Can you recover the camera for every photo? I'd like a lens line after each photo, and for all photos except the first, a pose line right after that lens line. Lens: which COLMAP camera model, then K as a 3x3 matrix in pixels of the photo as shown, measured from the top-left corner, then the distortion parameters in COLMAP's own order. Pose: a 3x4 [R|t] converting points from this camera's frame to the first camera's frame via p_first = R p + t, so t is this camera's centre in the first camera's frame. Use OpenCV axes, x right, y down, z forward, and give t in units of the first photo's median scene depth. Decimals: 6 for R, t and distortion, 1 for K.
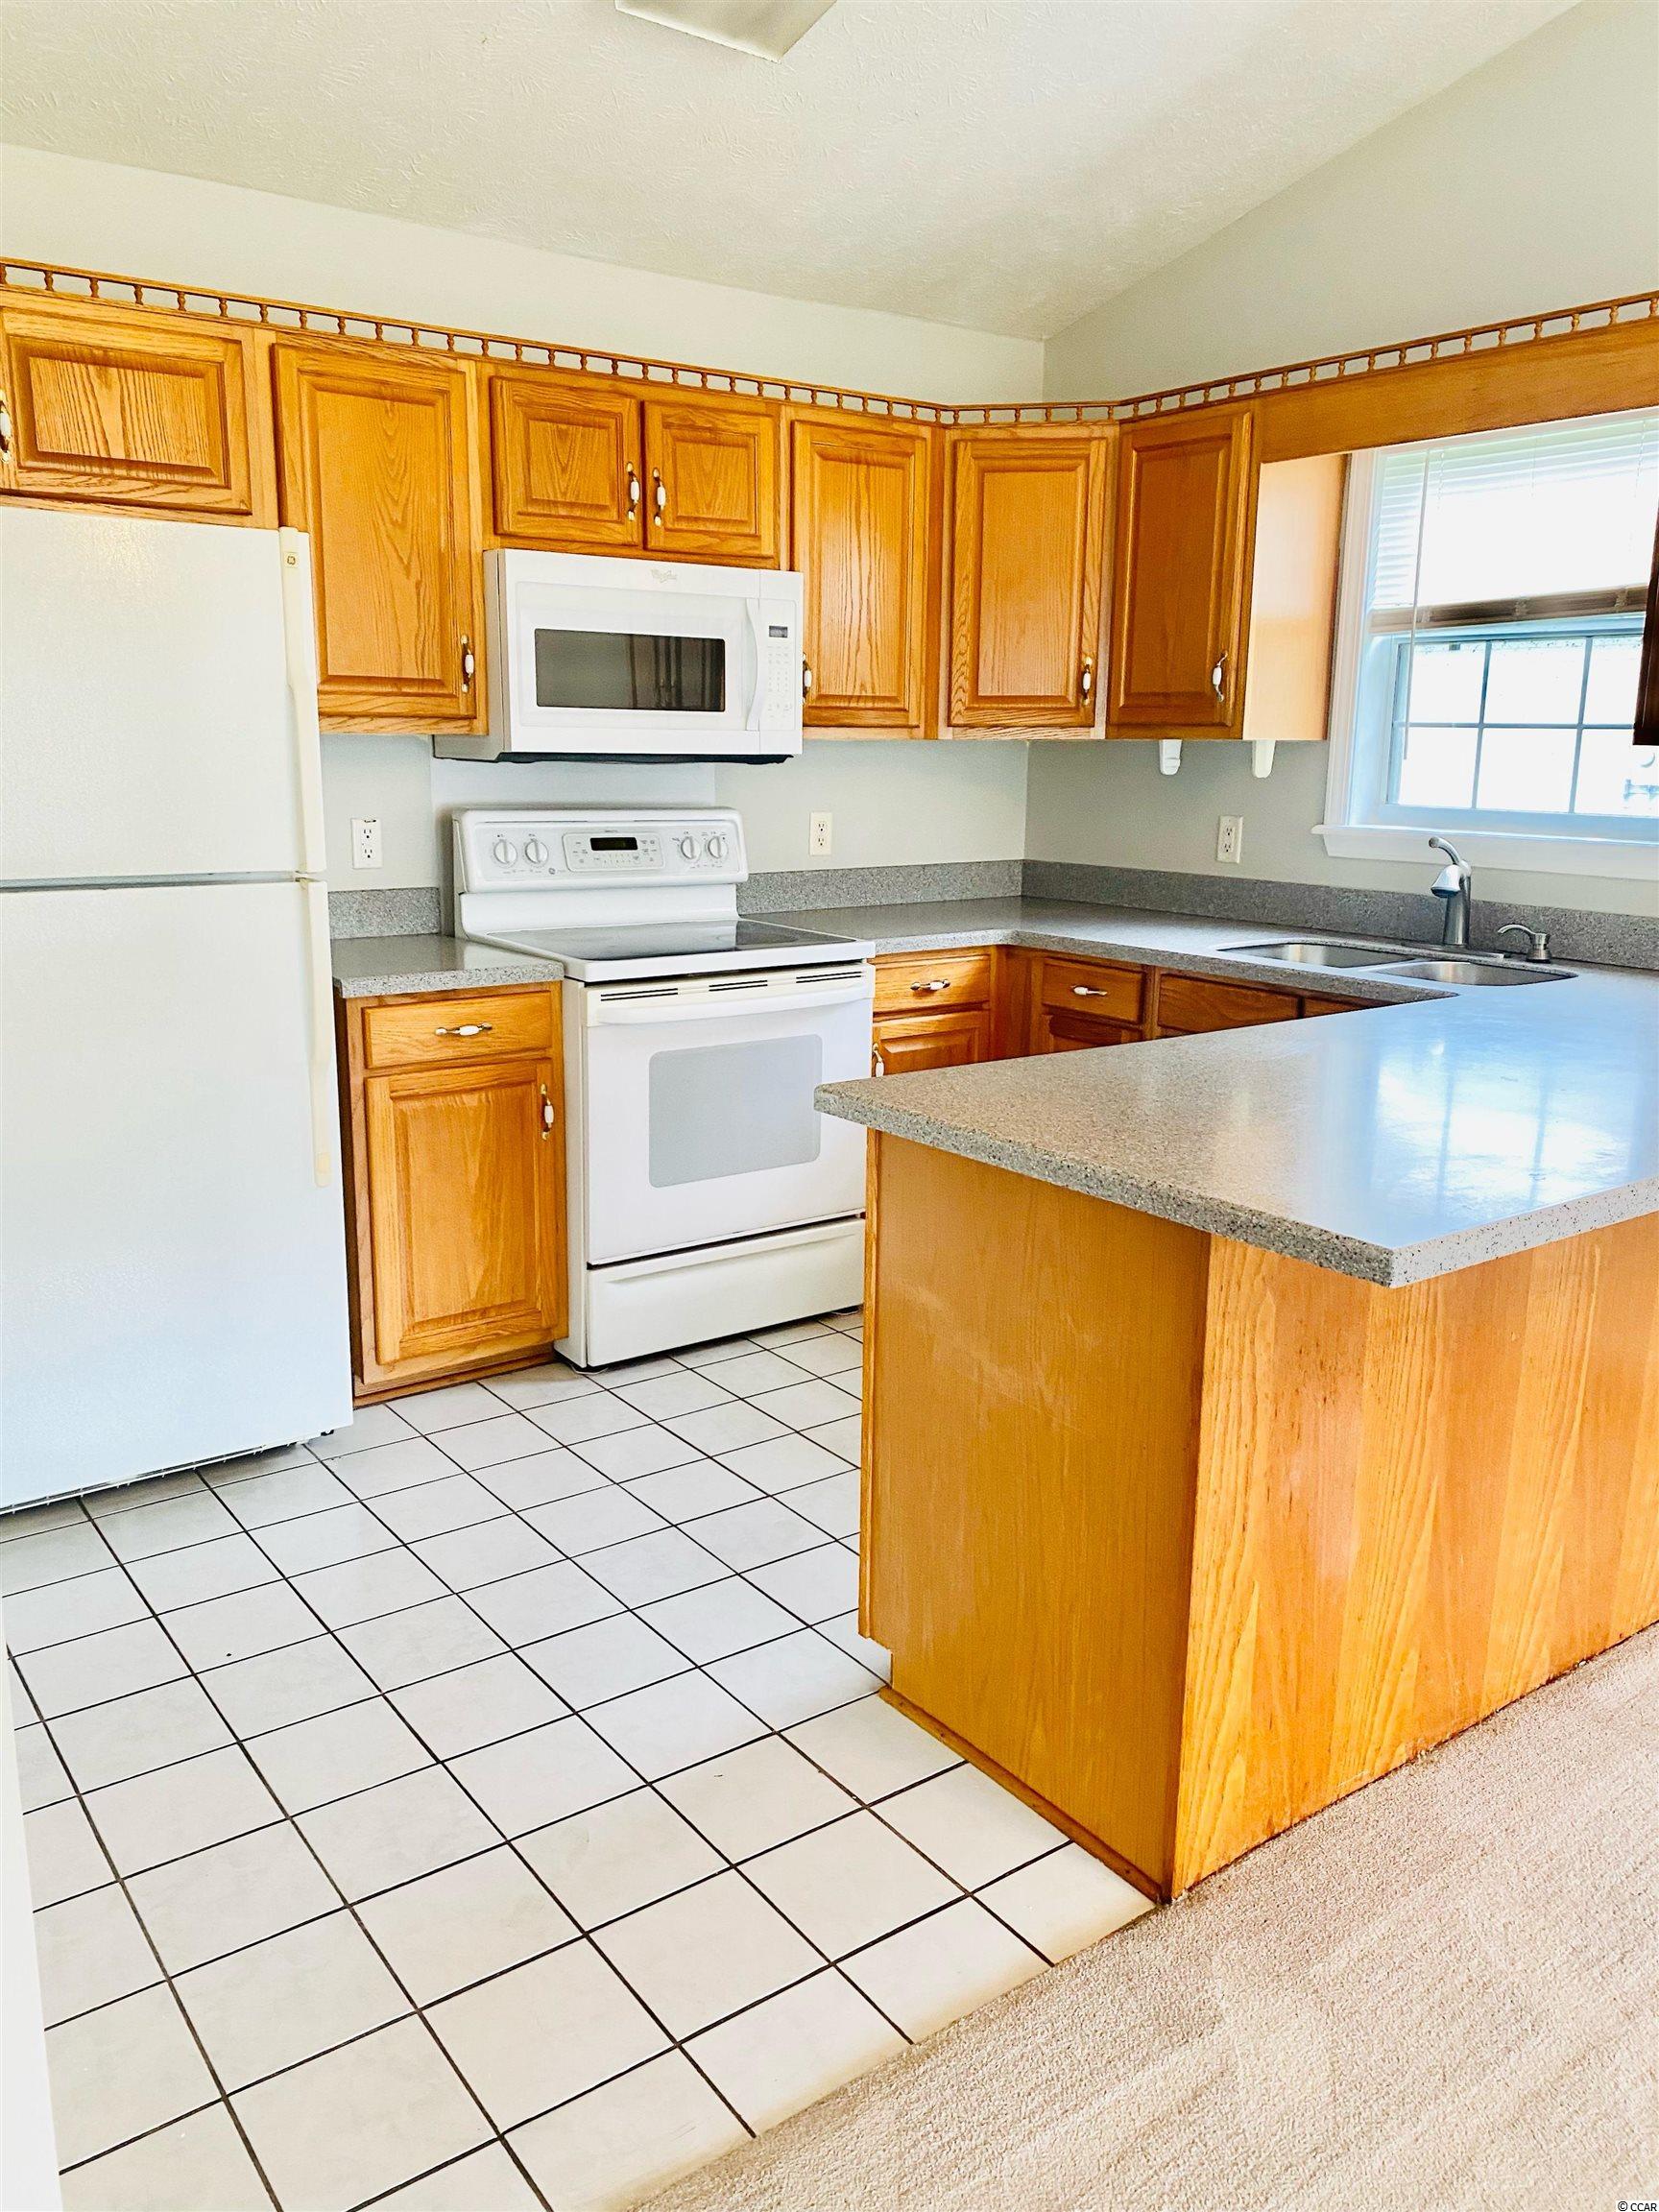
lens RADIAL K [[1682.0, 0, 829.5], [0, 1682.0, 1106.0], [0, 0, 1]] dist [0.075851, -0.182897]
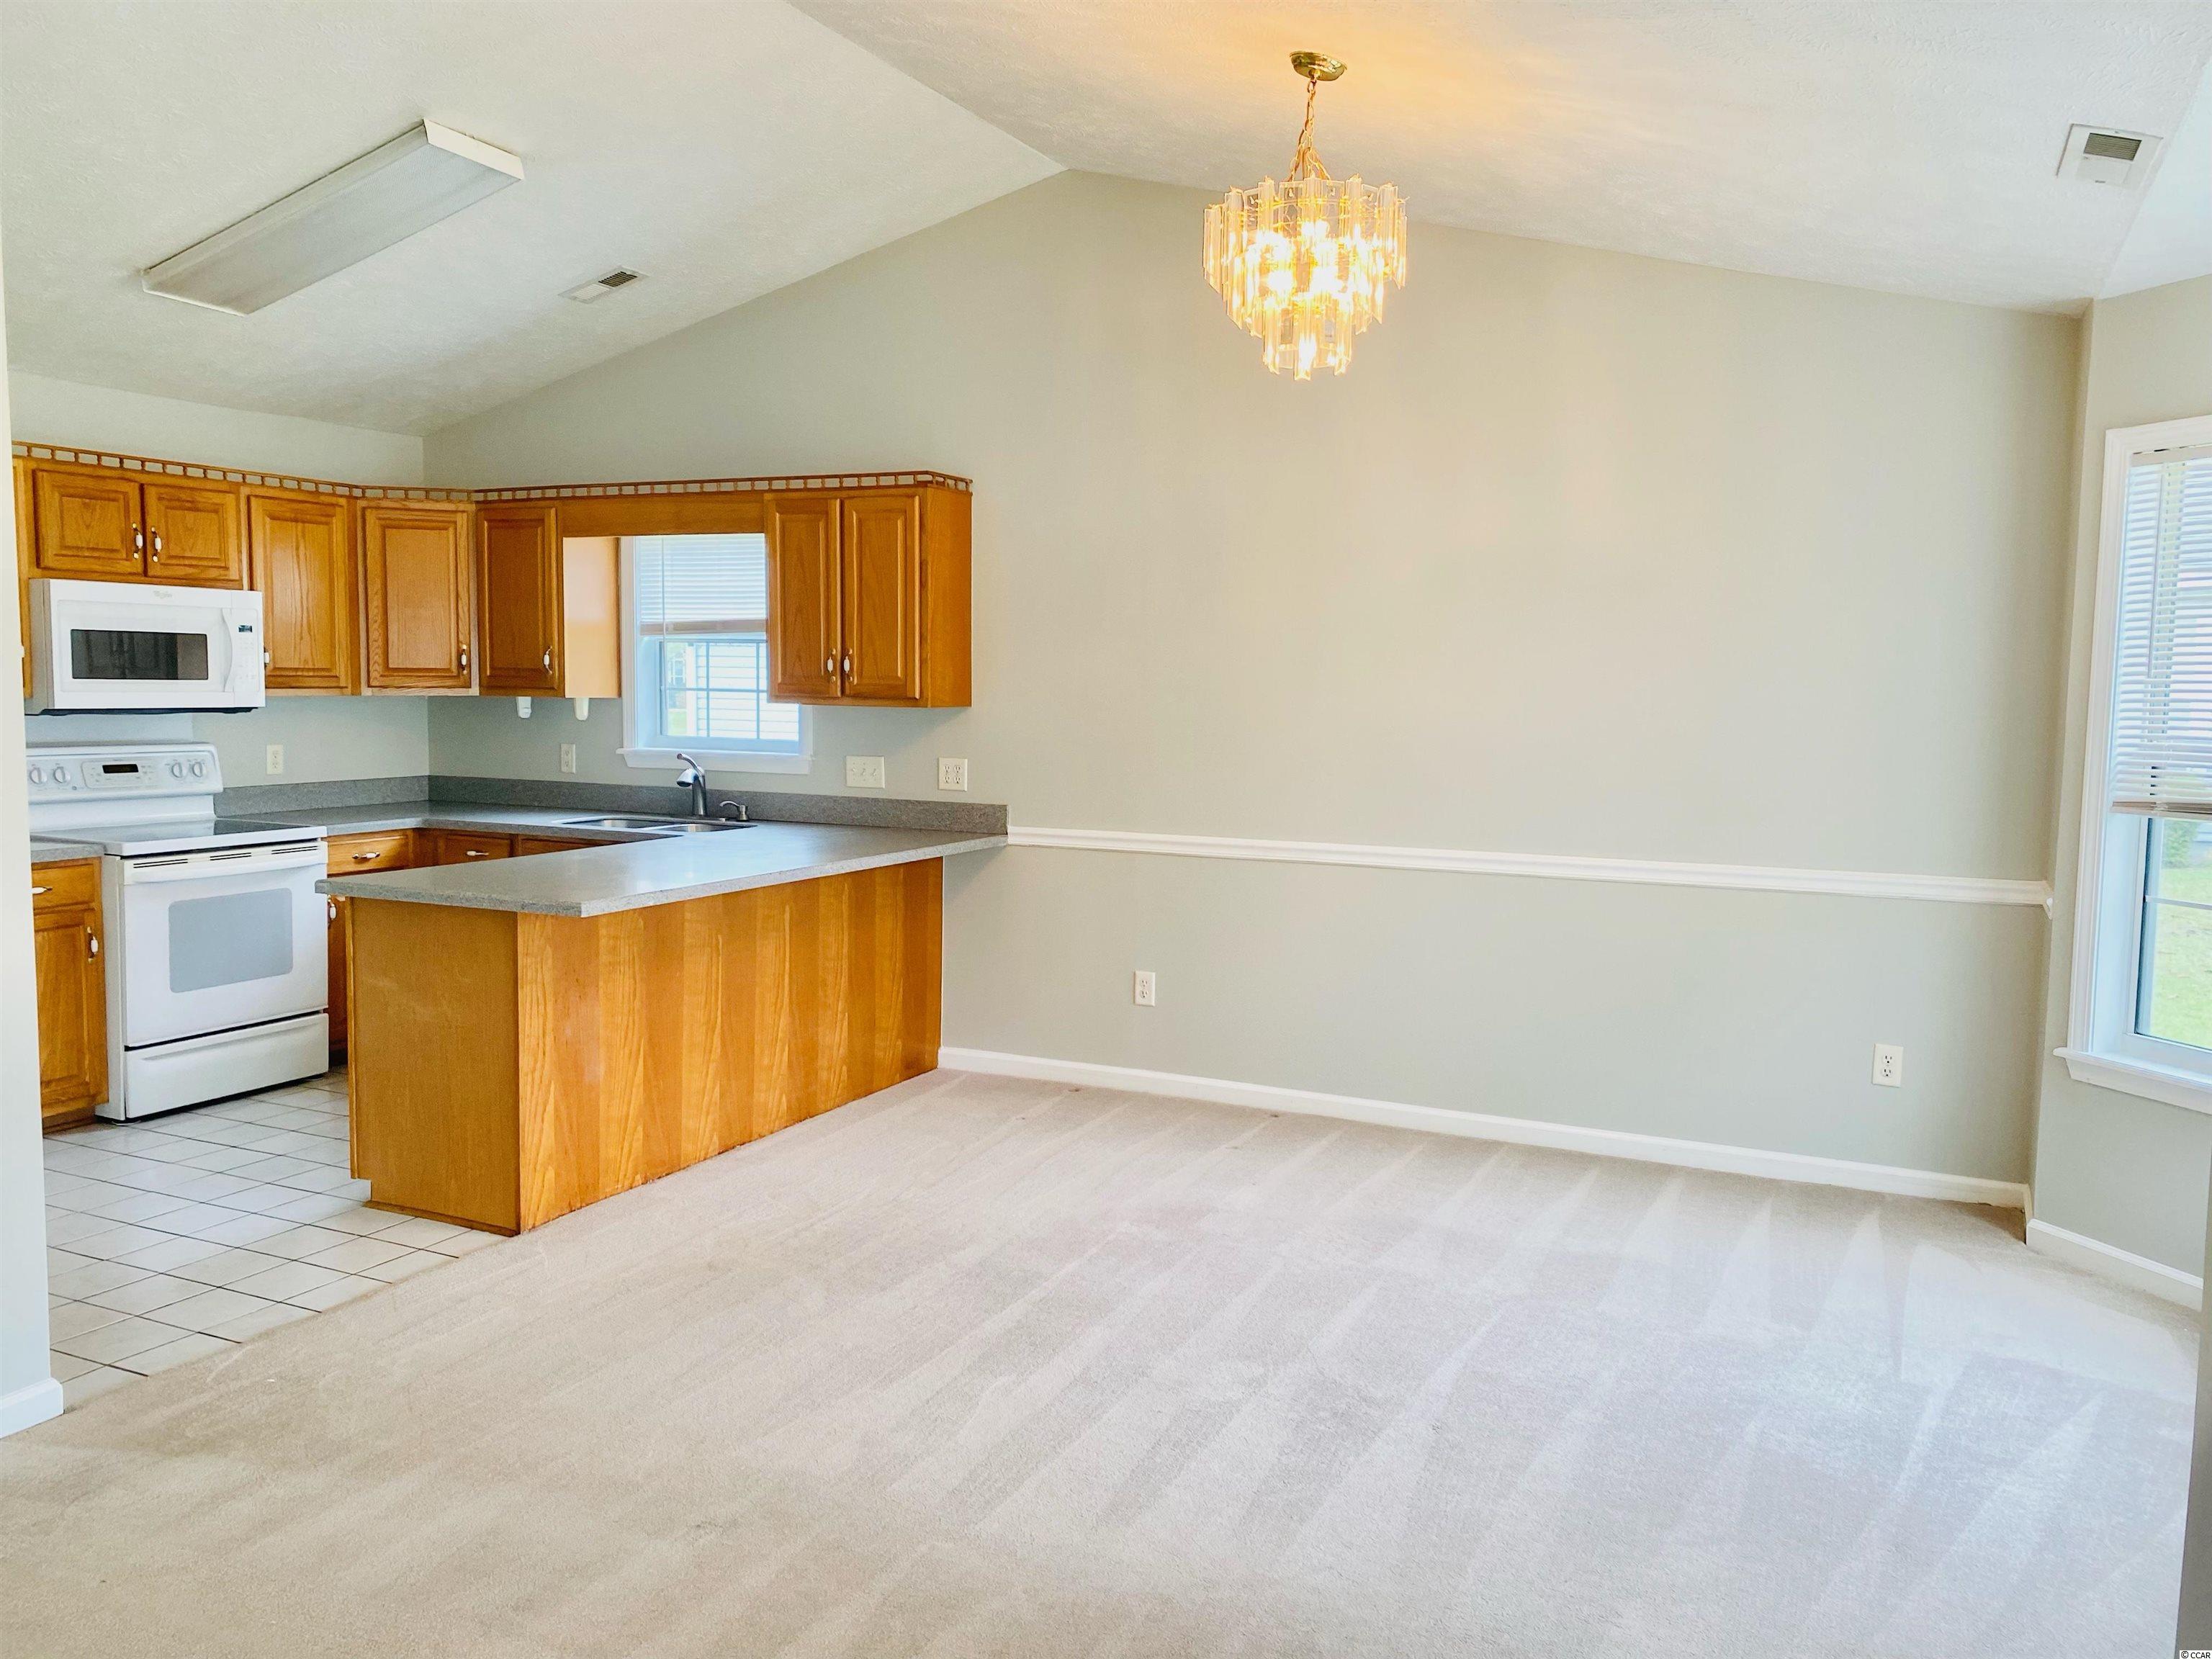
lens RADIAL K [[1676.5, 0, 1109.5], [0, 1676.5, 816.3], [0, 0, 1]] dist [0.030620, -0.031798]
pose [[0.881117, -0.037886, 0.471377, -0.068146], [0.097993, 0.989778, -0.103621, 0.123377], [-0.462633, 0.137494, 0.875823, -0.683355]]
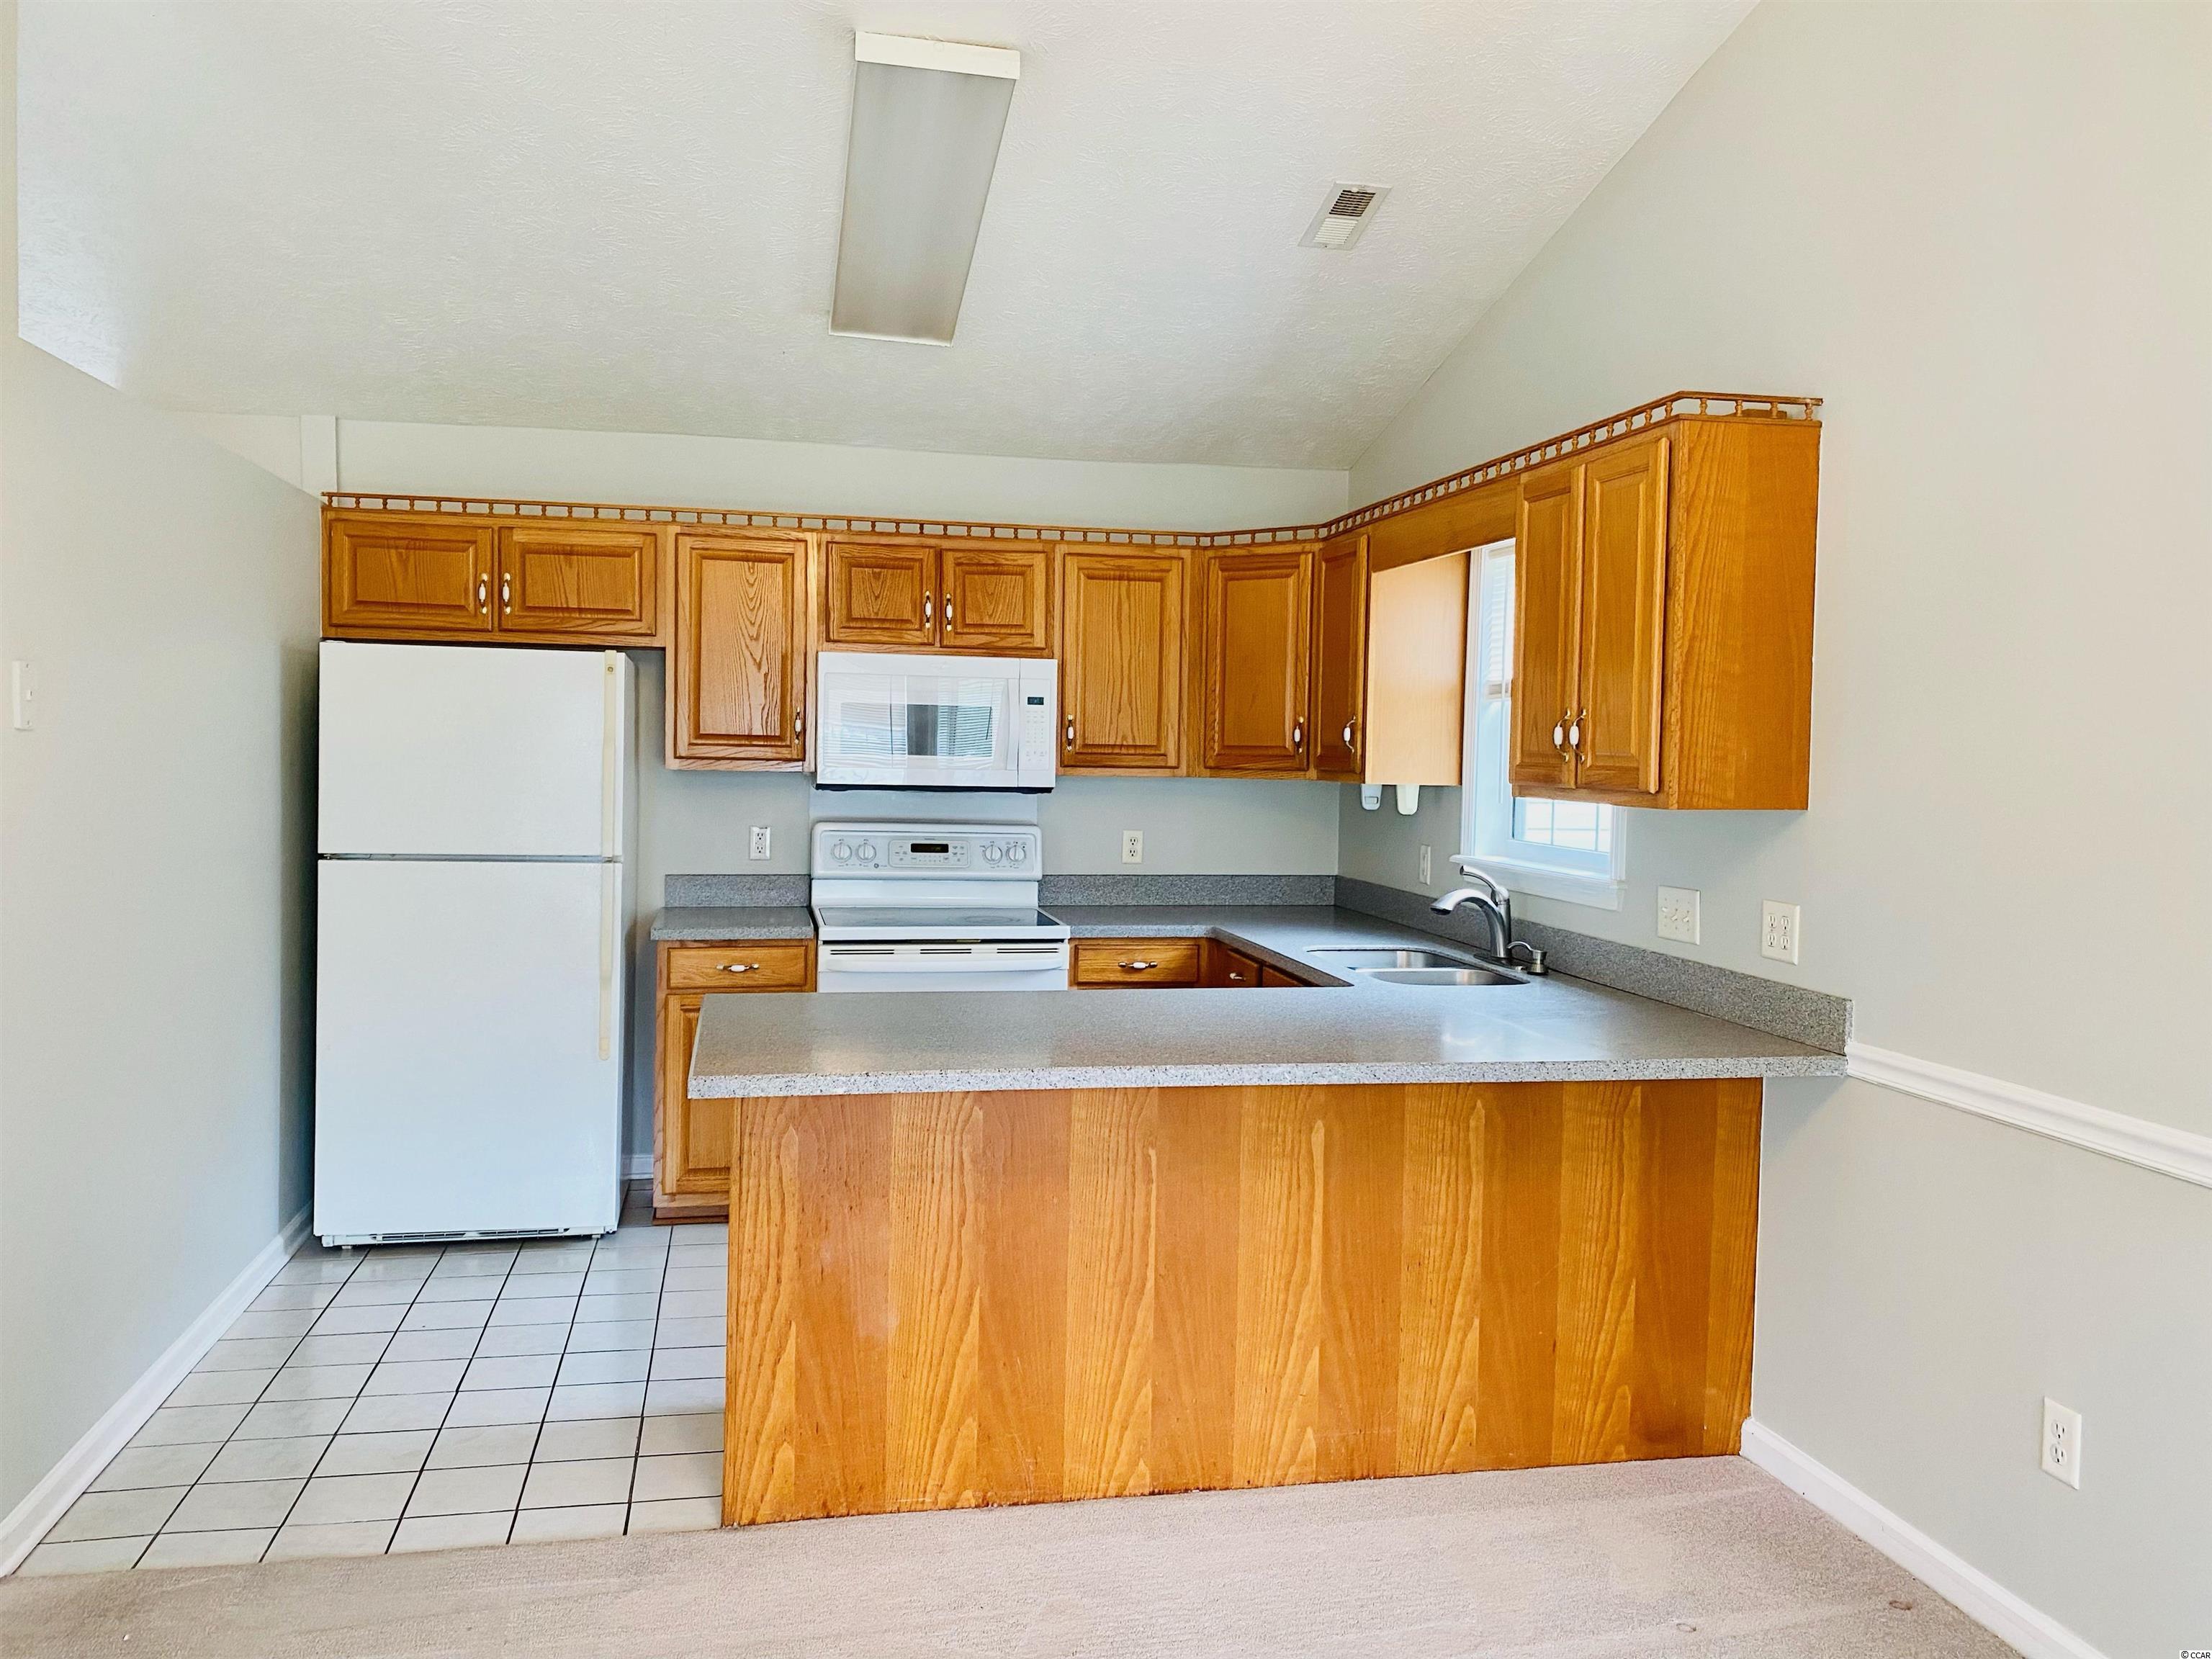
lens RADIAL K [[1663.4, 0, 1073.8], [0, 1663.4, 811.3], [0, 0, 1]] dist [0.068103, -0.078179]
pose [[0.906934, 0.024899, -0.420535, 0.581521], [-0.100638, 0.982154, -0.158886, 0.020547], [0.409074, 0.186421, 0.893255, -0.184351]]
